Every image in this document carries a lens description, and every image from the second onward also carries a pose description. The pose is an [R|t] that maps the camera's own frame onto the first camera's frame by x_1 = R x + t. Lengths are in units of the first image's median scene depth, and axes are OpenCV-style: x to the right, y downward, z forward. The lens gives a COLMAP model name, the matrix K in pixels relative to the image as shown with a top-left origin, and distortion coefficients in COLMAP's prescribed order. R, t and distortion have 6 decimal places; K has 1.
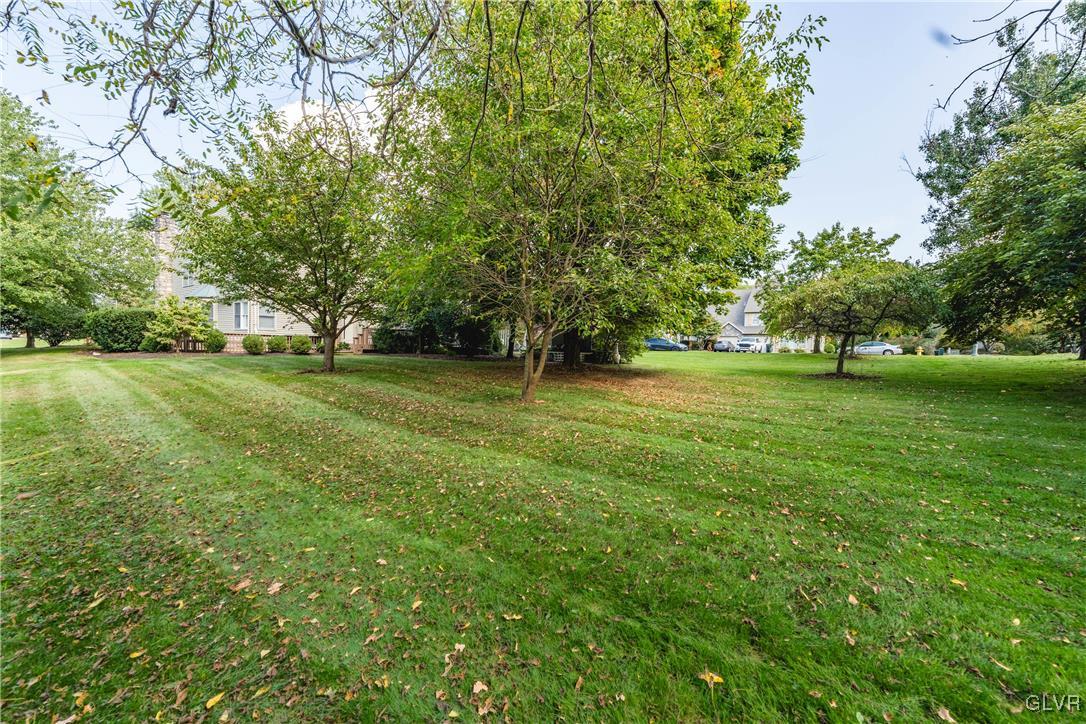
lens RADIAL K [[444.7, 0, 546.6], [0, 444.7, 360.1], [0, 0, 1]] dist [-0.001421, -0.000248]
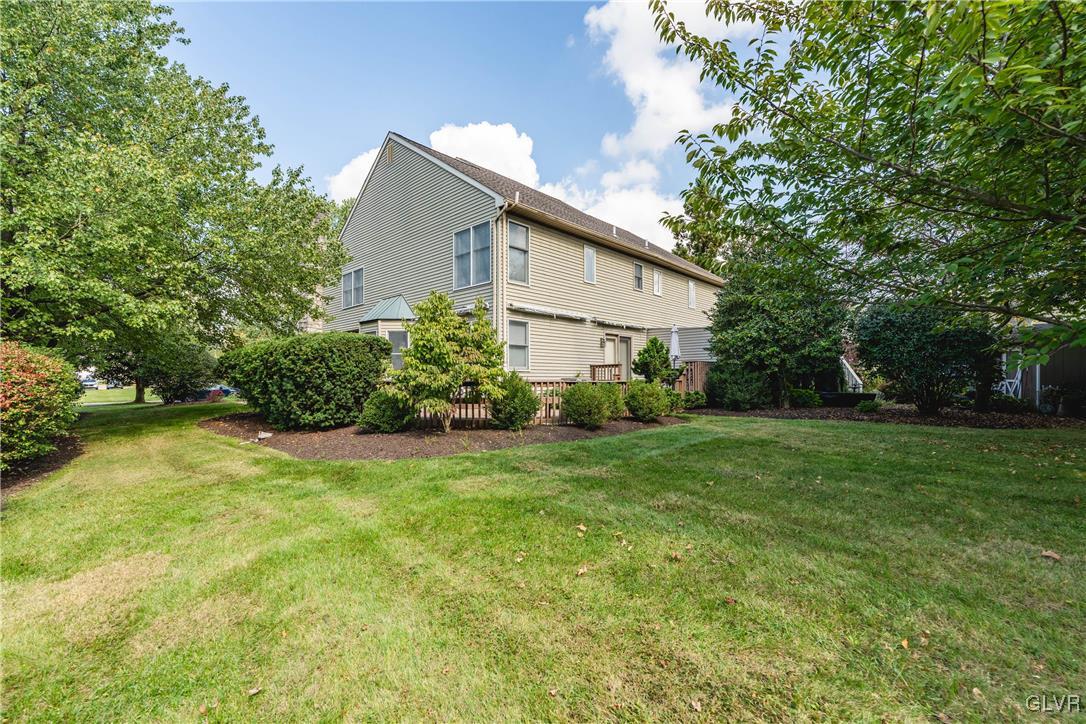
lens RADIAL K [[444.7, 0, 540.0], [0, 444.7, 368.9], [0, 0, 1]] dist [-0.001421, -0.000248]
pose [[0.991313, -0.030391, -0.127965, -0.677818], [0.023399, 0.998168, -0.055793, -0.050367], [0.129426, 0.052314, 0.990208, 0.584655]]
